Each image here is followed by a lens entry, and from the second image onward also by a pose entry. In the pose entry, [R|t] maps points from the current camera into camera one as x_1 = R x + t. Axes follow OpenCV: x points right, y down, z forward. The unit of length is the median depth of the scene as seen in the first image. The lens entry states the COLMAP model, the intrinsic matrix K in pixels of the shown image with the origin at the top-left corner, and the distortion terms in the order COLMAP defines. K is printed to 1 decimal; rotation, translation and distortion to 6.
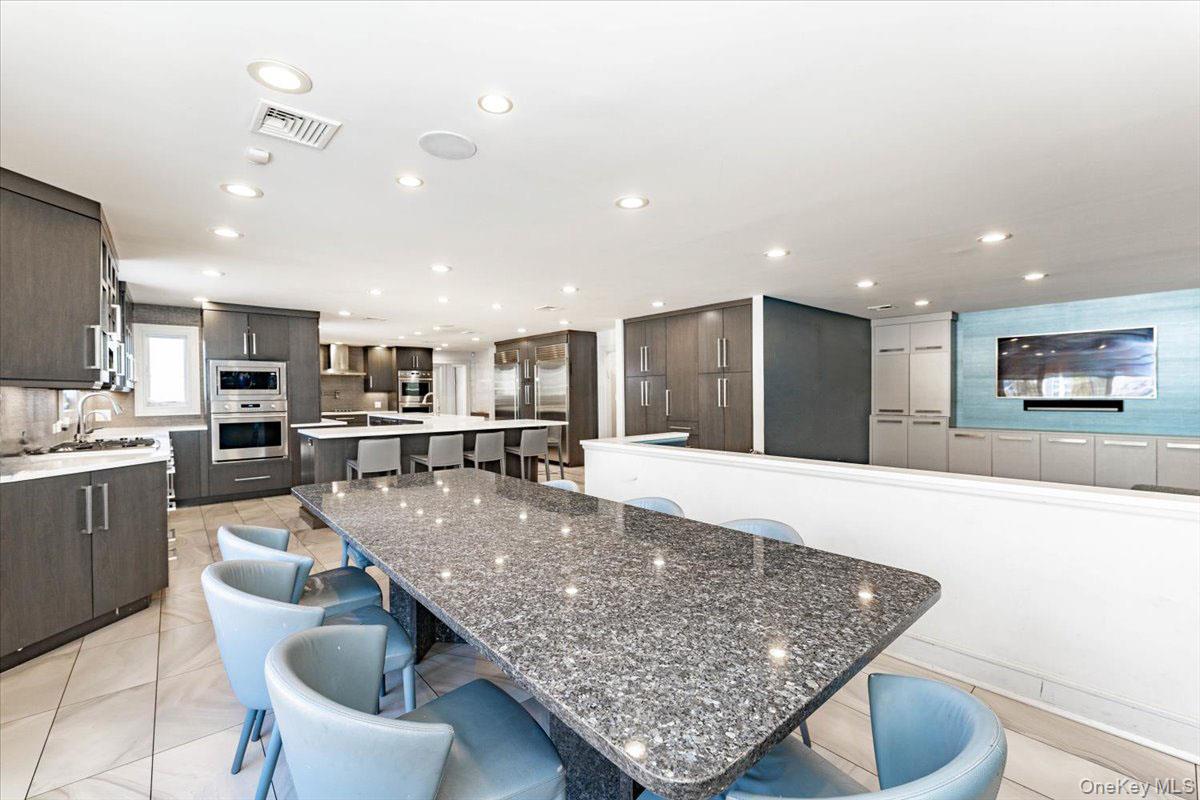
lens RADIAL K [[488.8, 0, 597.7], [0, 488.8, 397.1], [0, 0, 1]] dist [-0.001331, -0.000154]
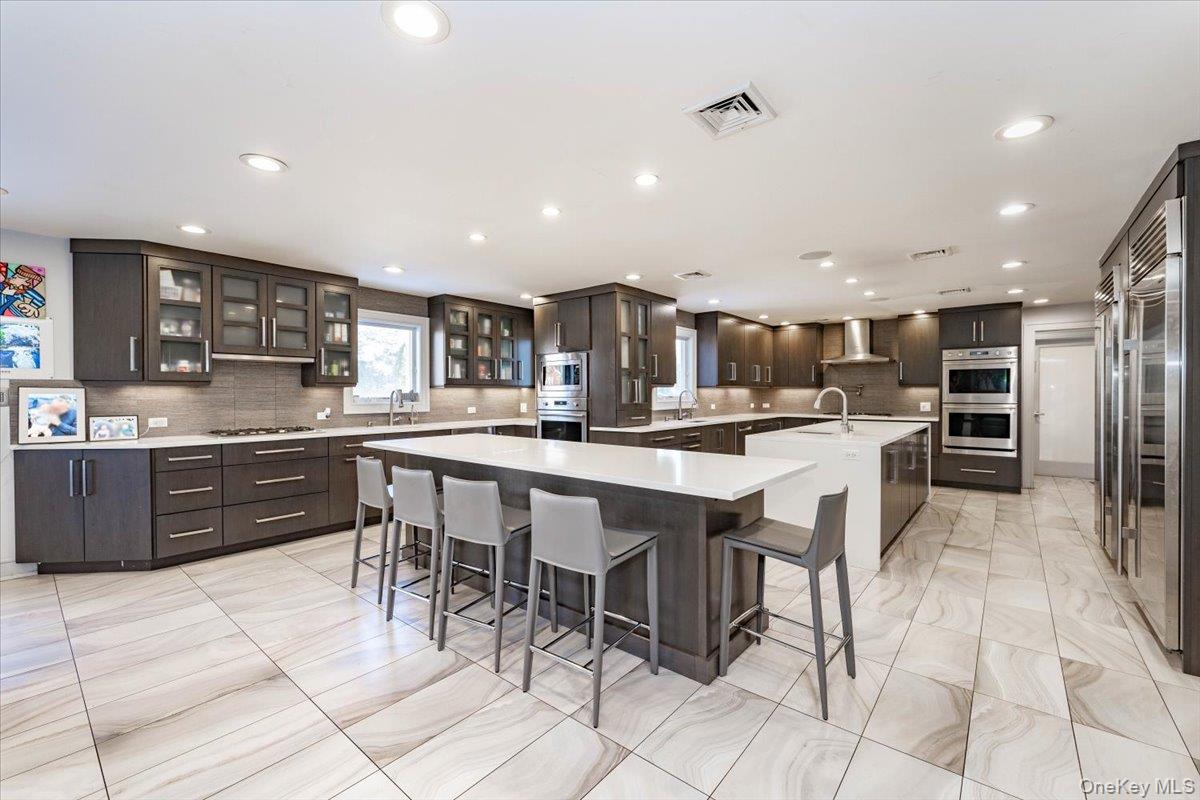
lens RADIAL K [[488.8, 0, 596.5], [0, 488.8, 397.7], [0, 0, 1]] dist [-0.001331, -0.000154]
pose [[0.146950, 0.012036, -0.989071, 0.186534], [-0.005278, 0.999921, 0.011384, -0.002627], [0.989130, 0.003547, 0.147002, 0.897935]]
